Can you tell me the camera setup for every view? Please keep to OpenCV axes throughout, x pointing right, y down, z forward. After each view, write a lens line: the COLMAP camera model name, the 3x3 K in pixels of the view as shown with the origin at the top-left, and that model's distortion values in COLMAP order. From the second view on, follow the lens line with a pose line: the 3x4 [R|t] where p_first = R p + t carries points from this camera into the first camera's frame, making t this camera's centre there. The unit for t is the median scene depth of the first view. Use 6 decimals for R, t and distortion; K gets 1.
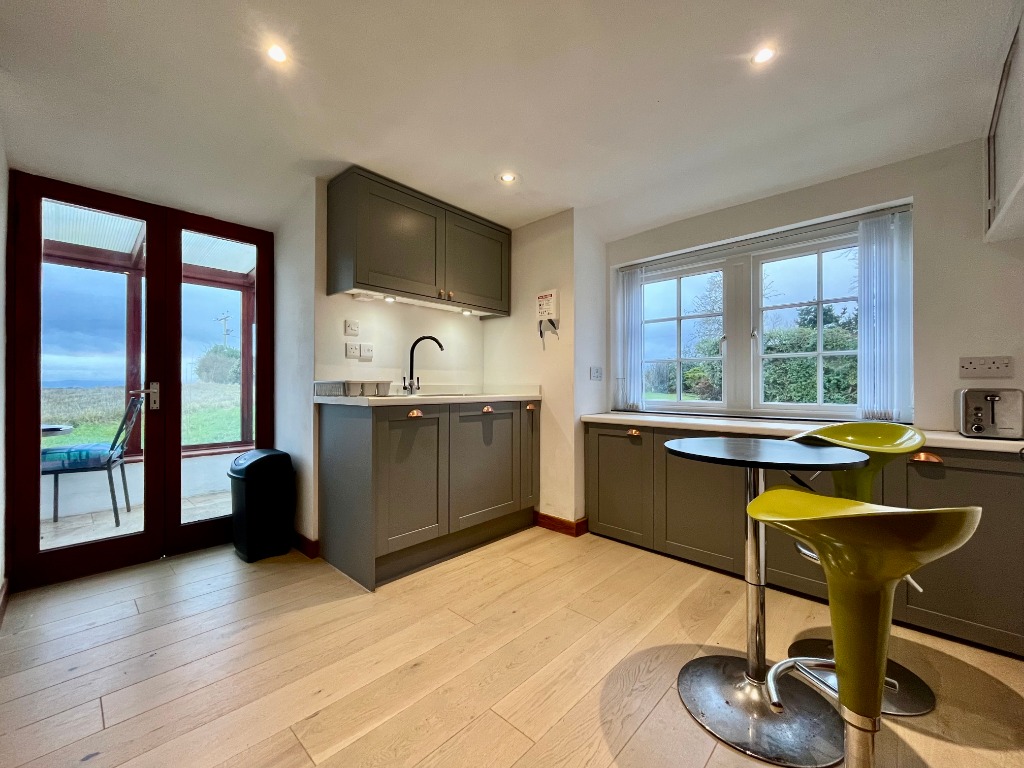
lens RADIAL K [[417.9, 0, 507.4], [0, 417.9, 384.4], [0, 0, 1]] dist [-0.001803, -0.000756]
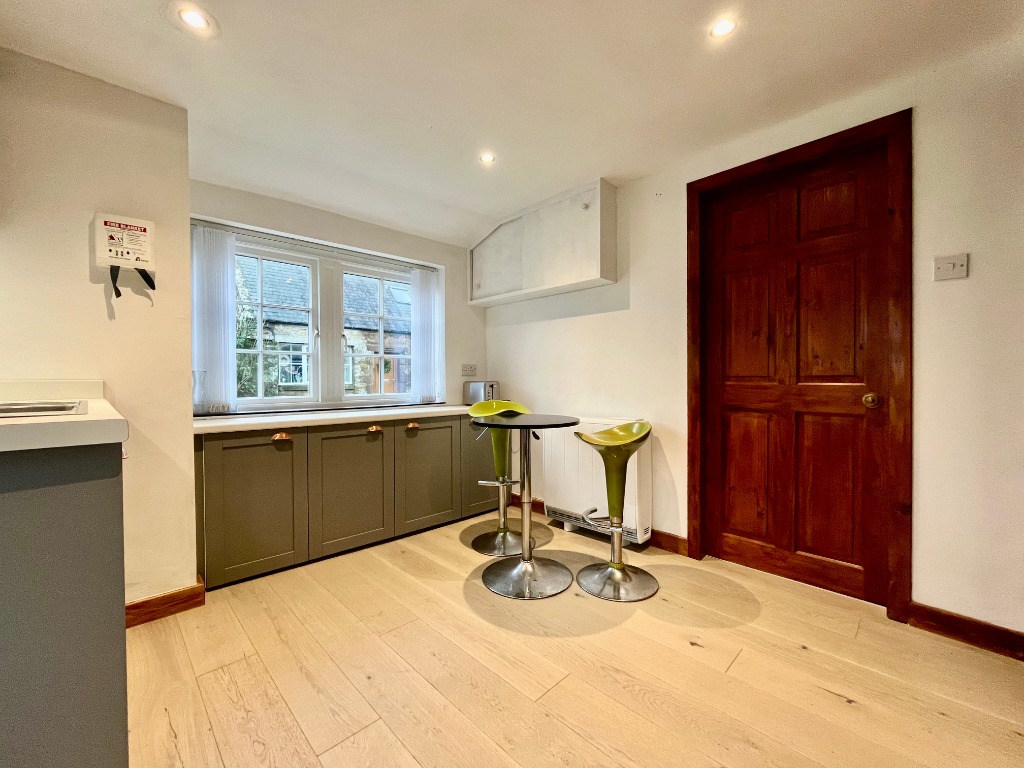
lens RADIAL K [[417.9, 0, 507.4], [0, 417.9, 384.4], [0, 0, 1]] dist [-0.001803, -0.000756]
pose [[0.044540, -0.012400, 0.998931, -0.540528], [-0.000281, 0.999923, 0.012425, -0.000867], [-0.999008, -0.000834, 0.044533, 0.530502]]
